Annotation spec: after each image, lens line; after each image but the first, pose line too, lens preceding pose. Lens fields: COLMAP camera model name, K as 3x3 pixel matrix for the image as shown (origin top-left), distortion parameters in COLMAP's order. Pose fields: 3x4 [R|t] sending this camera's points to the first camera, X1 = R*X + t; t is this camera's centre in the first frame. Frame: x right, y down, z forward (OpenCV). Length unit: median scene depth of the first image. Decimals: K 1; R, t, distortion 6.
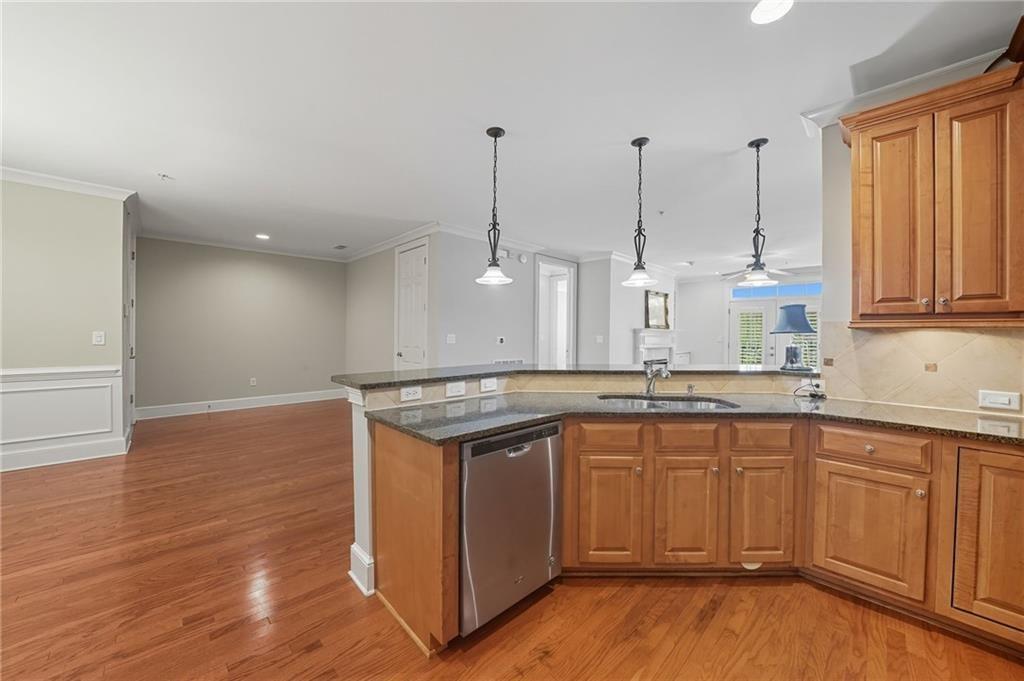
lens RADIAL K [[373.9, 0, 512.0], [0, 373.9, 335.2], [0, 0, 1]] dist [-0.021055, 0.000429]
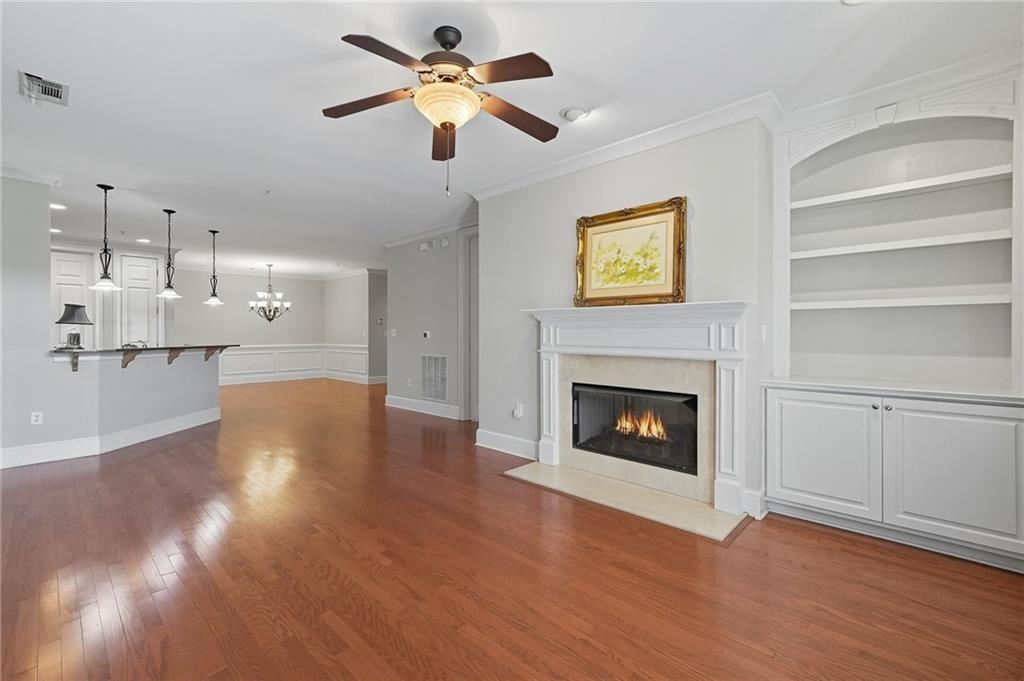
lens RADIAL K [[442.6, 0, 507.8], [0, 442.6, 332.4], [0, 0, 1]] dist [-0.000786, 0.000022]
pose [[0.033287, -0.011845, -0.999376, 2.895607], [-0.003391, 0.999923, -0.011964, 0.052678], [0.999440, 0.003787, 0.033244, 2.994179]]
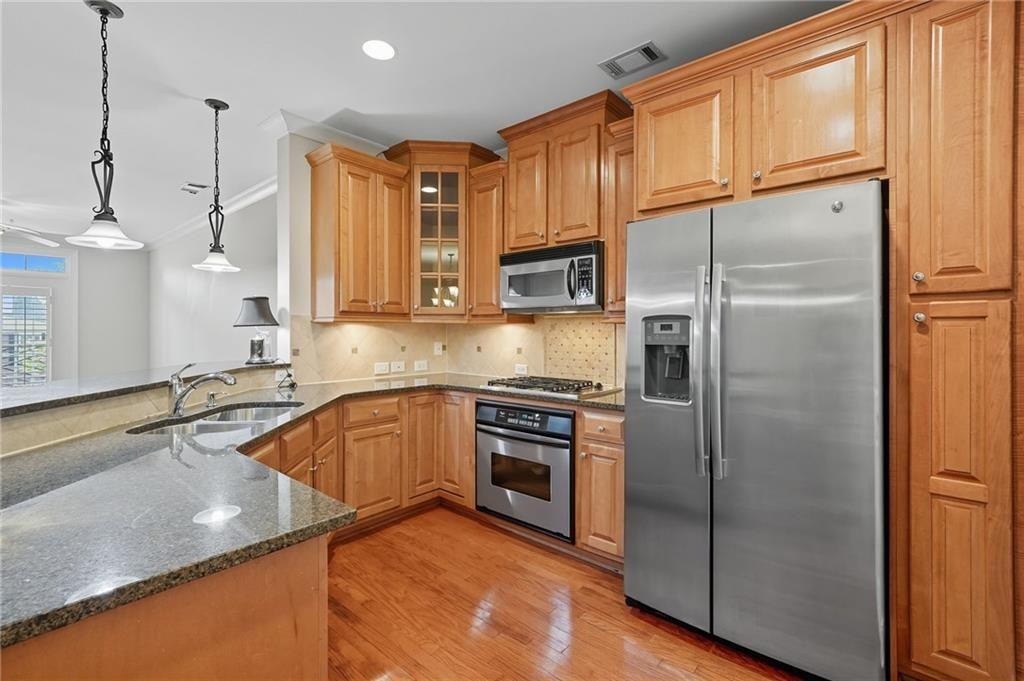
lens RADIAL K [[455.7, 0, 510.4], [0, 455.7, 331.7], [0, 0, 1]] dist [0.000270, 0.000009]
pose [[-0.087076, -0.011611, 0.996134, -0.555329], [0.001195, 0.999930, 0.011760, -0.003759], [-0.996201, 0.002215, -0.087056, 0.498195]]
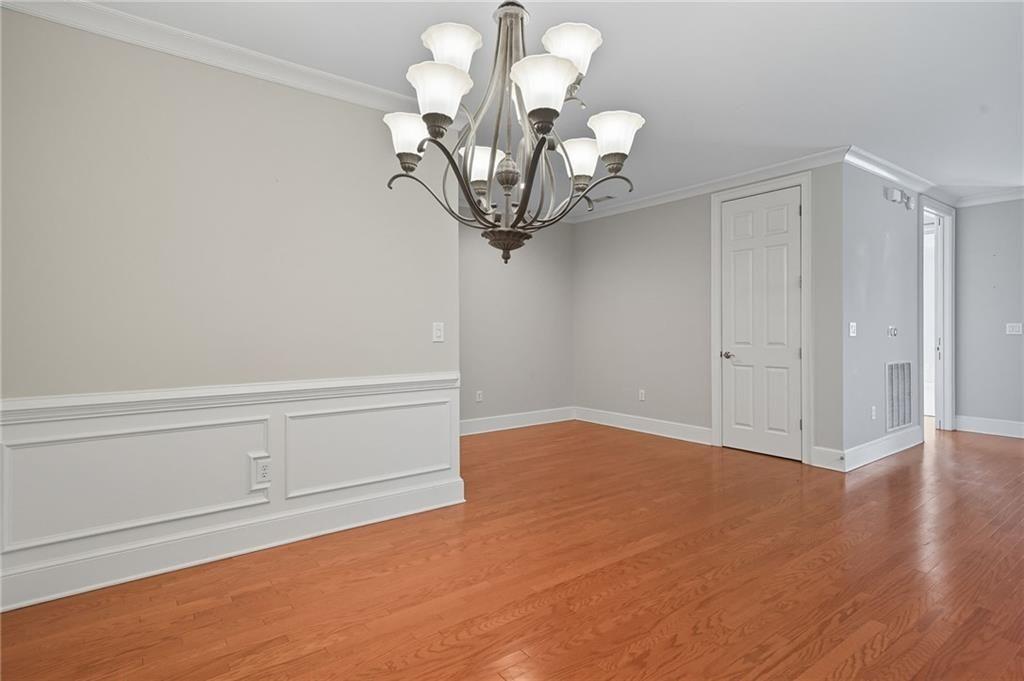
lens RADIAL K [[526.9, 0, 512.0], [0, 526.9, 340.5], [0, 0, 1]] dist [0.021078, 0.001178]
pose [[0.992689, -0.010260, -0.120260, -1.430262], [0.012266, 0.999798, 0.015949, 0.014860], [0.120072, -0.017307, 0.992614, 0.053598]]
